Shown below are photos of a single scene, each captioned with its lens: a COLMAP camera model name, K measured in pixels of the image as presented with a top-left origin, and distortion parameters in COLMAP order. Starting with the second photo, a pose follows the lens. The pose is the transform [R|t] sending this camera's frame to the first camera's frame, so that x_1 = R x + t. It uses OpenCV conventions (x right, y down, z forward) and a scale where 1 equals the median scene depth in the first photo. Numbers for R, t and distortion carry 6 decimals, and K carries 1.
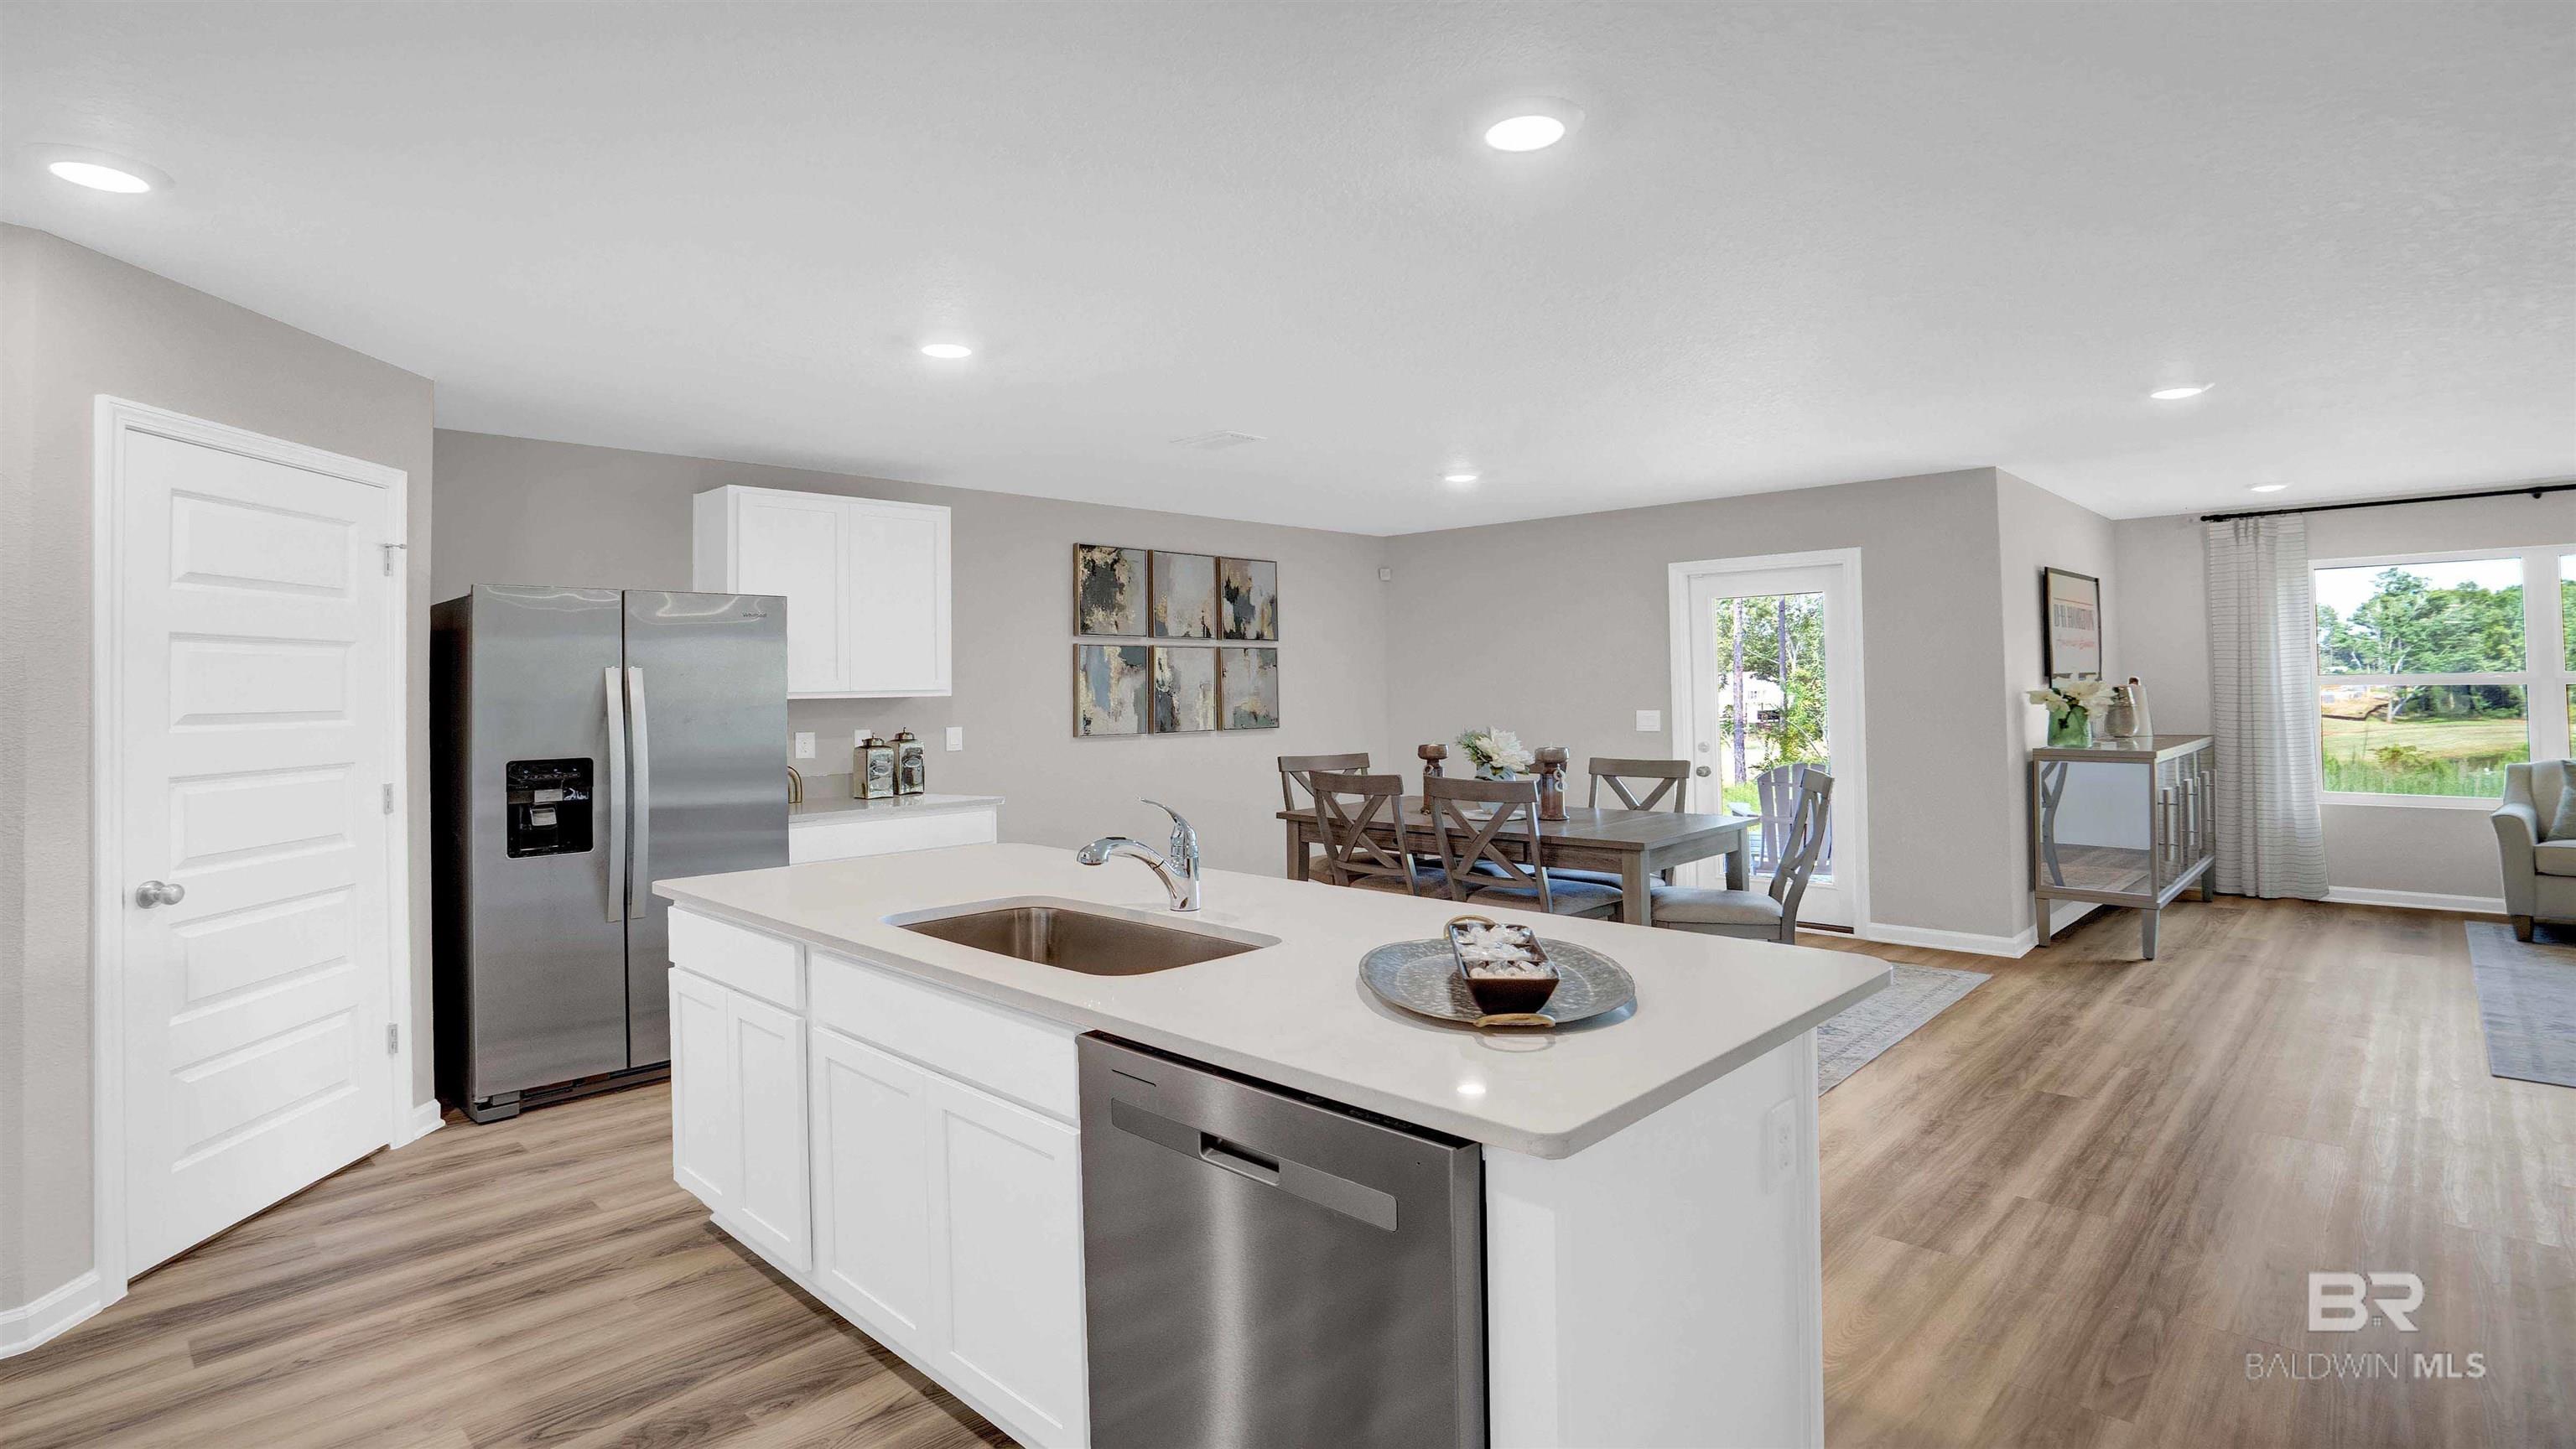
lens RADIAL K [[1258.5, 0, 1271.4], [0, 1258.5, 658.9], [0, 0, 1]] dist [-0.051531, 0.024404]
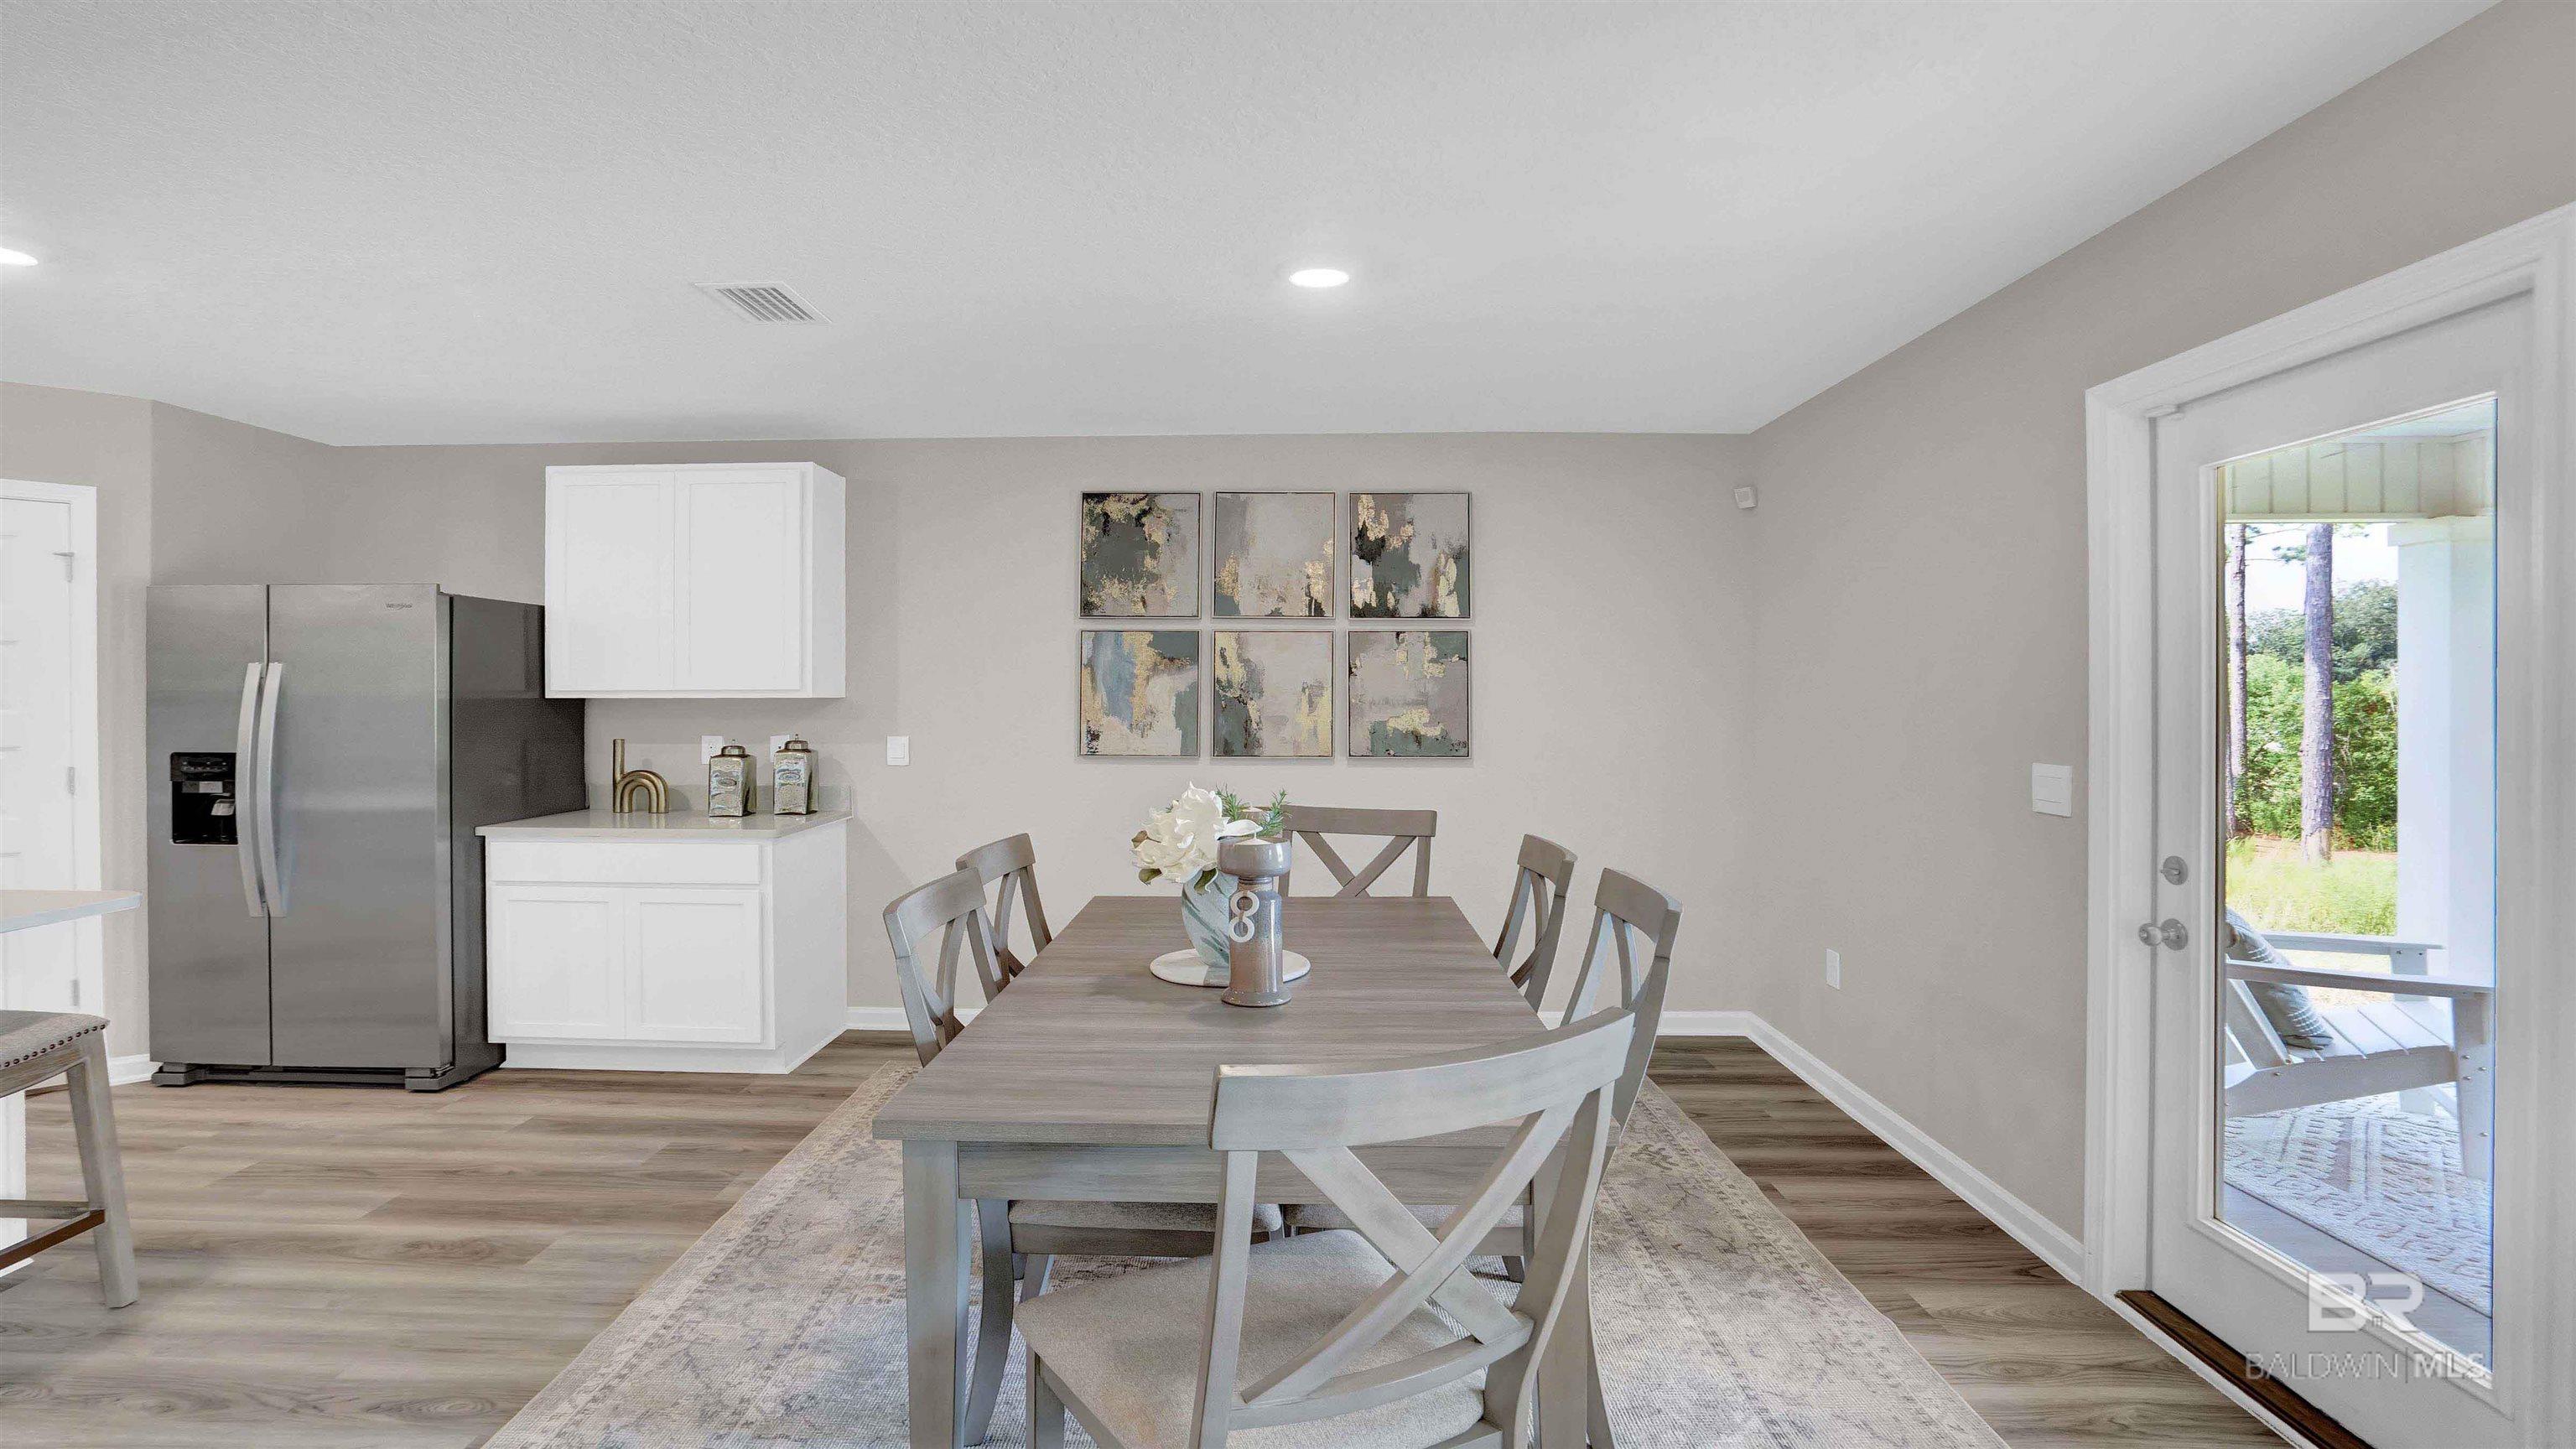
lens RADIAL K [[1239.7, 0, 1249.9], [0, 1239.7, 702.8], [0, 0, 1]] dist [-0.057085, 0.022833]
pose [[0.671808, 0.020108, -0.740452, 0.485762], [0.007013, 0.999414, 0.033503, 0.007774], [0.740692, -0.027700, 0.671273, 0.631555]]
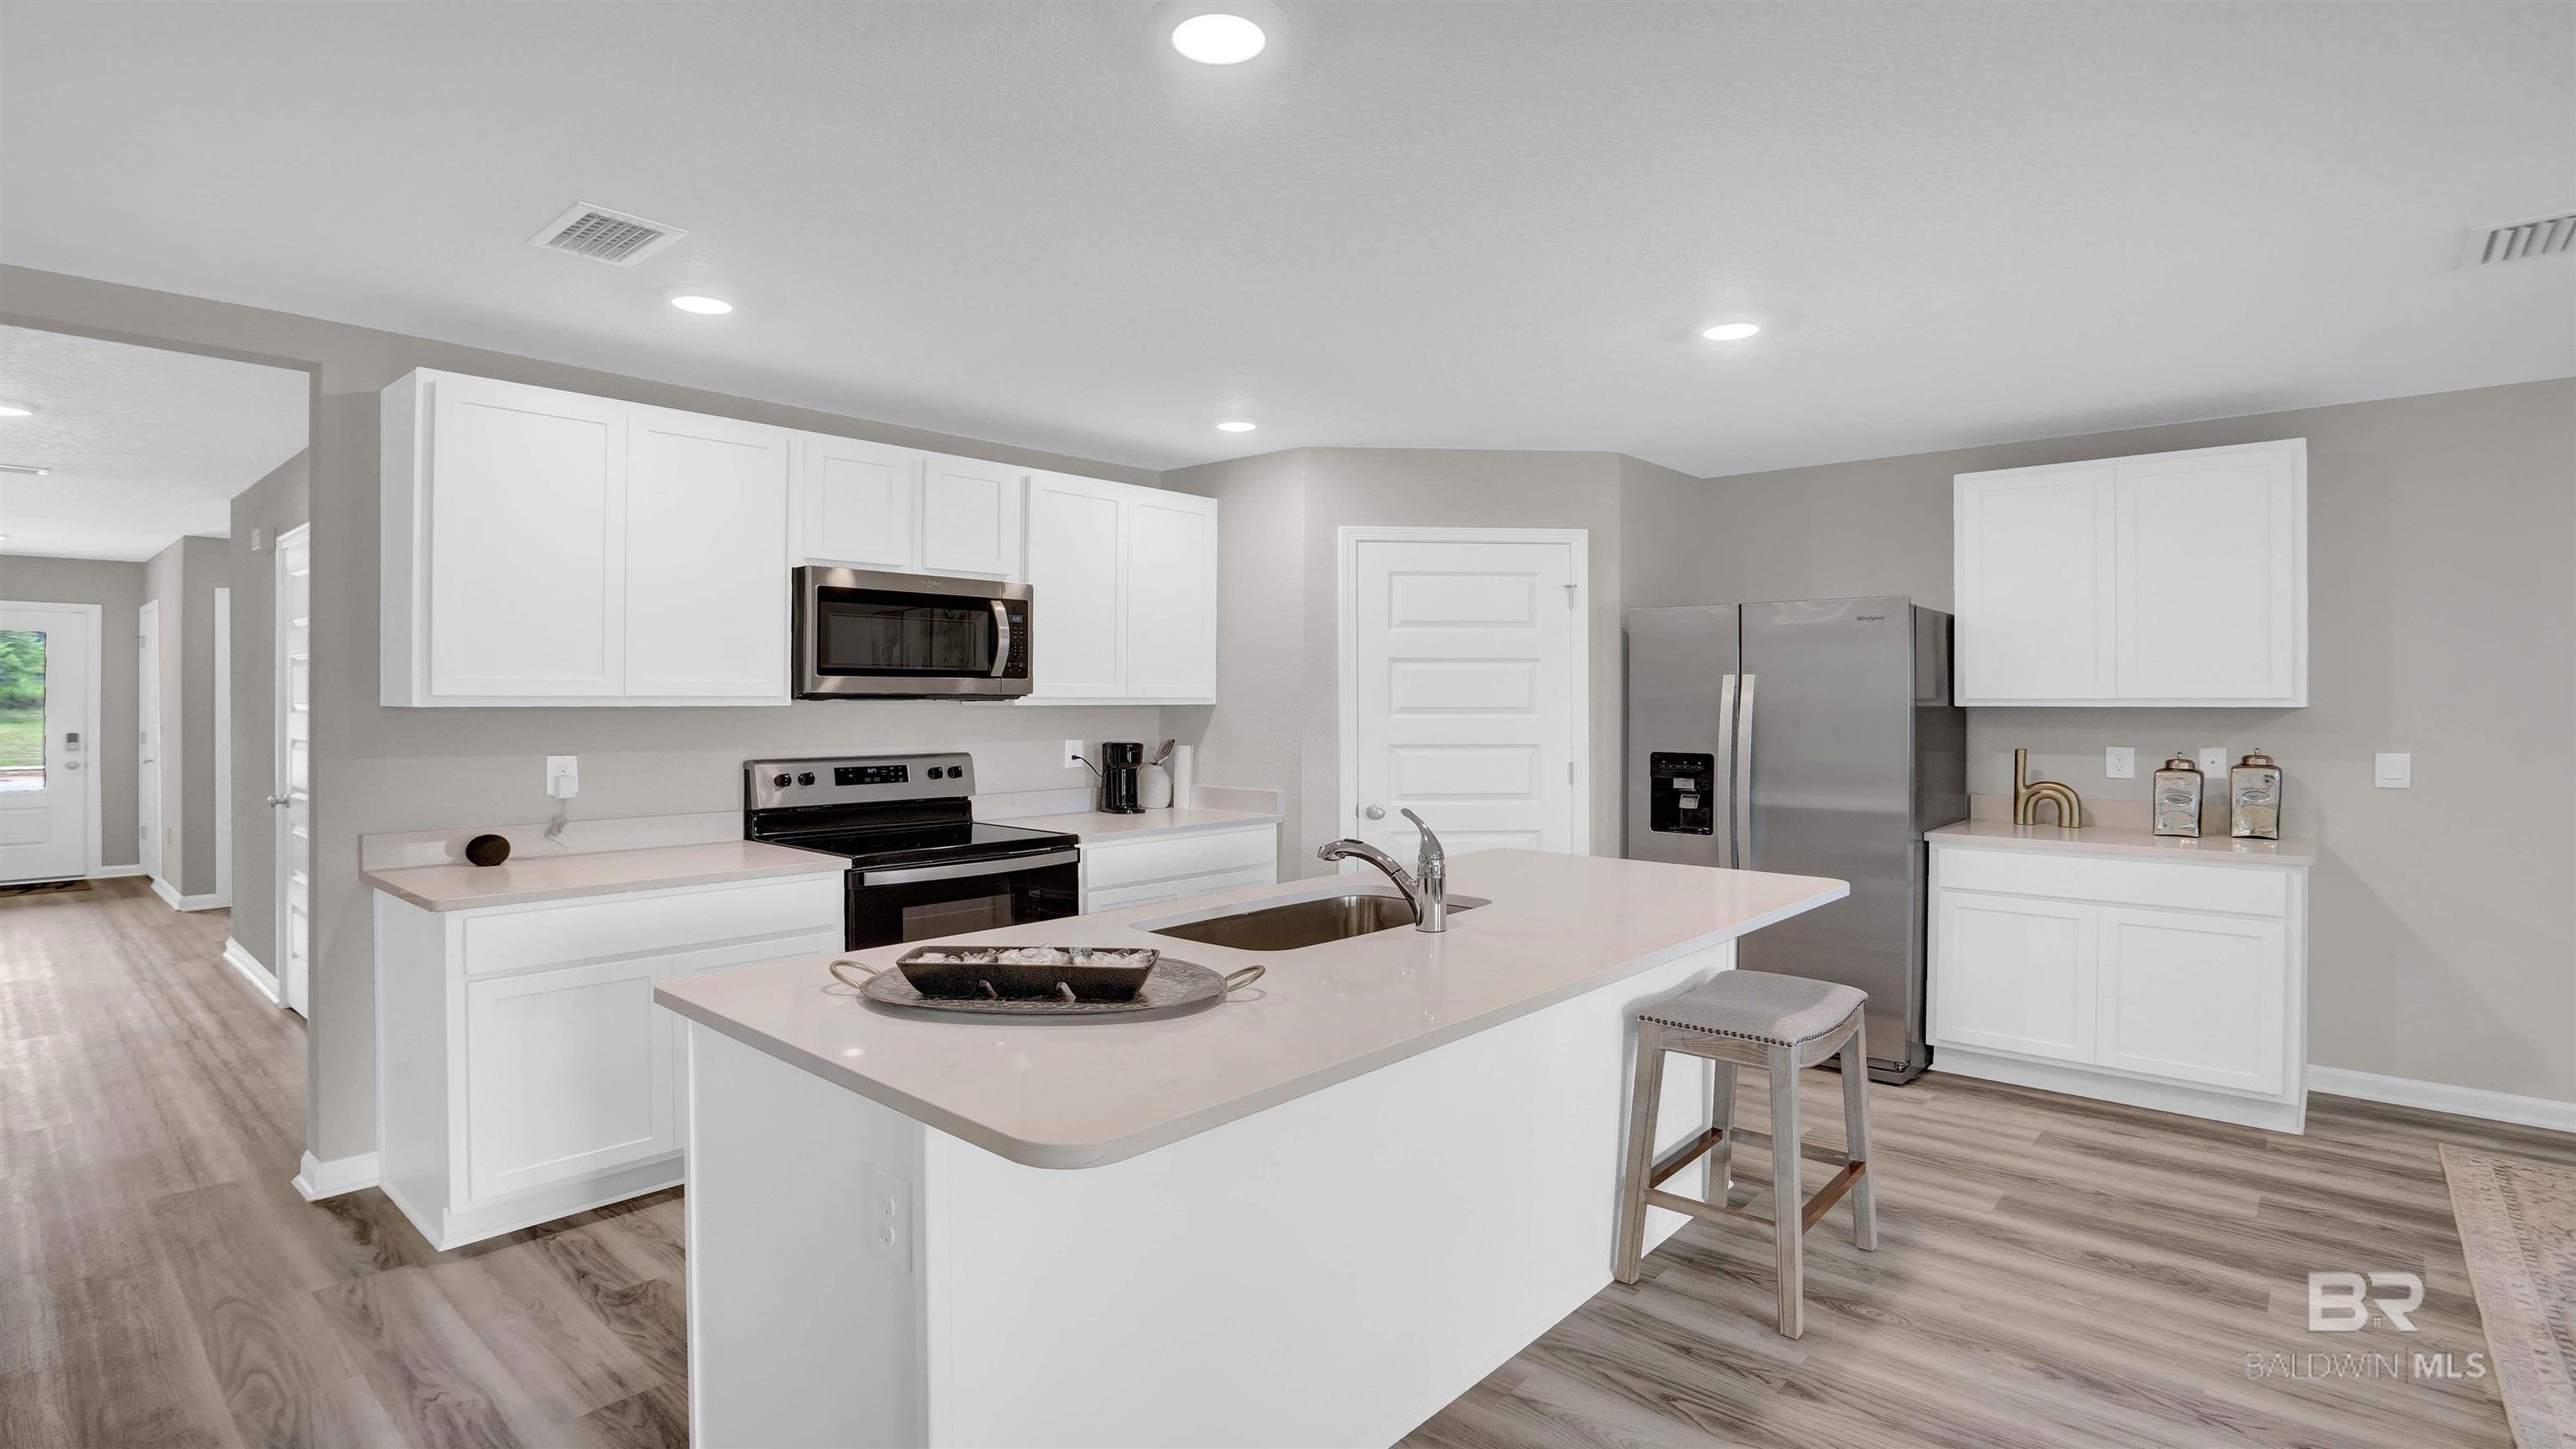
lens RADIAL K [[1239.7, 0, 1249.9], [0, 1239.7, 702.8], [0, 0, 1]] dist [-0.057085, 0.022833]
pose [[0.027596, 0.017058, -0.999474, 0.378217], [0.020795, 0.999628, 0.017635, 0.002473], [0.999403, -0.021270, 0.027231, 0.360768]]
